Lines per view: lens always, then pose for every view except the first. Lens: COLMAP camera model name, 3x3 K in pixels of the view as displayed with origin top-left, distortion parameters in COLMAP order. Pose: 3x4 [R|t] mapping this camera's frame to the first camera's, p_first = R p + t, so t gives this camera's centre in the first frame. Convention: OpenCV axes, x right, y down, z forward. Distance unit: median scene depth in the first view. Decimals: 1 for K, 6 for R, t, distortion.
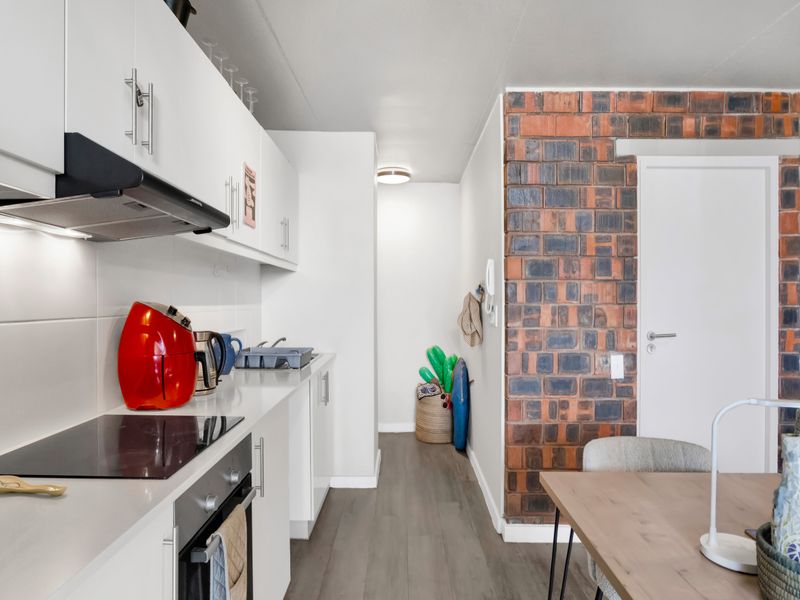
lens RADIAL K [[478.8, 0, 387.8], [0, 478.8, 306.5], [0, 0, 1]] dist [-0.028737, 0.017019]
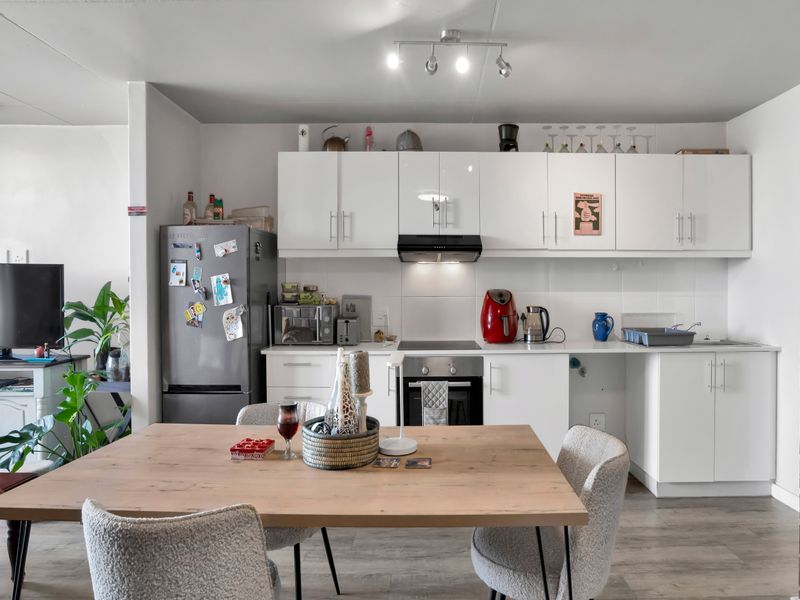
lens RADIAL K [[451.6, 0, 431.2], [0, 451.6, 296.0], [0, 0, 1]] dist [-0.039353, 0.013594]
pose [[0.052557, 0.011830, -0.998548, 0.856131], [-0.006454, 0.999913, 0.011507, -0.001588], [0.998597, 0.005840, 0.052629, 0.394310]]
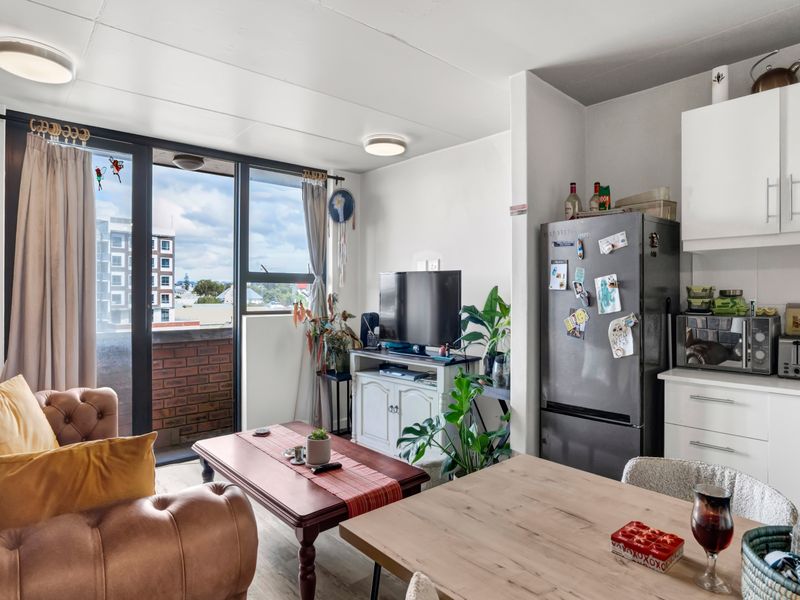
lens RADIAL K [[478.8, 0, 406.7], [0, 478.8, 296.4], [0, 0, 1]] dist [-0.028737, 0.017019]
pose [[-0.710196, 0.000199, -0.704004, 0.706828], [-0.006429, 0.999956, 0.006768, -0.000707], [0.703975, 0.009333, -0.710163, 0.339963]]
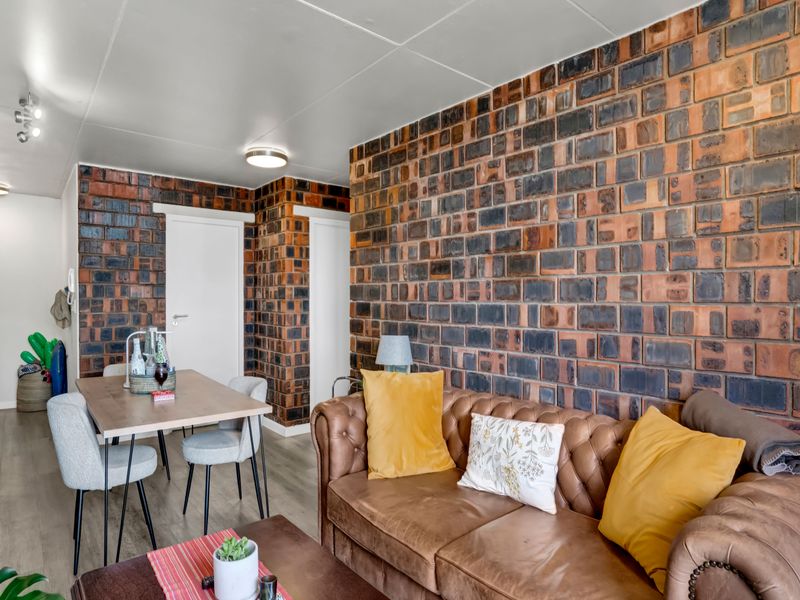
lens RADIAL K [[478.8, 0, 378.6], [0, 478.8, 300.2], [0, 0, 1]] dist [-0.028737, 0.017019]
pose [[0.774515, -0.002737, 0.632549, 0.021026], [0.002056, 0.999996, 0.001809, 0.000394], [-0.632552, -0.000100, 0.774518, -0.858241]]
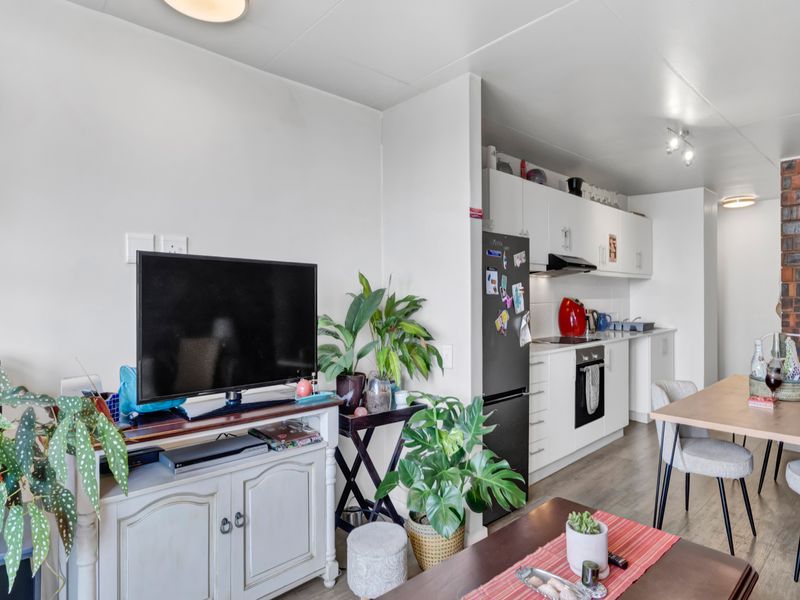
lens RADIAL K [[451.6, 0, 418.7], [0, 451.6, 301.6], [0, 0, 1]] dist [-0.039353, 0.013594]
pose [[0.708117, 0.000077, -0.706095, 0.432174], [0.001556, 0.999997, 0.001669, 0.004805], [0.706094, -0.002280, 0.708115, -0.873588]]
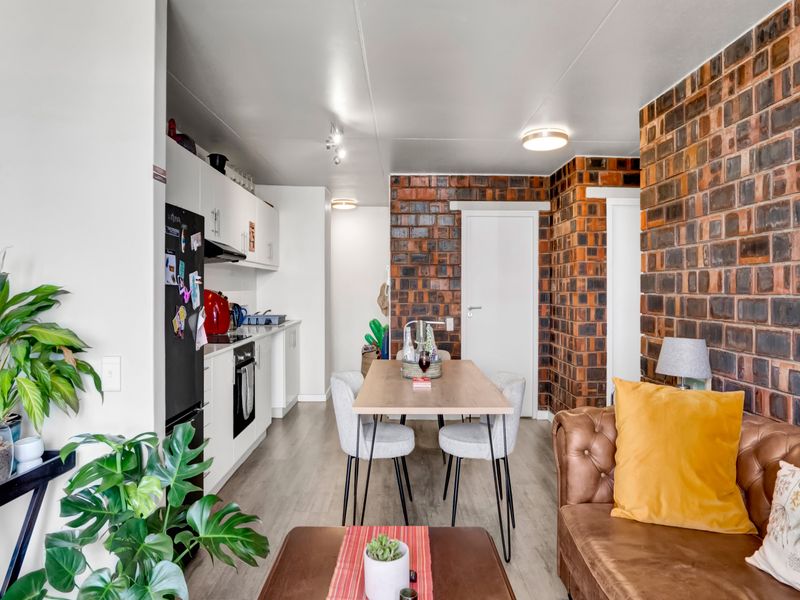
lens RADIAL K [[481.2, 0, 391.5], [0, 481.2, 289.2], [0, 0, 1]] dist [-0.029500, 0.023636]
pose [[0.999668, 0.001203, 0.025747, 0.205485], [-0.001025, 0.999976, -0.006917, 0.002855], [-0.025755, 0.006889, 0.999645, -0.863338]]
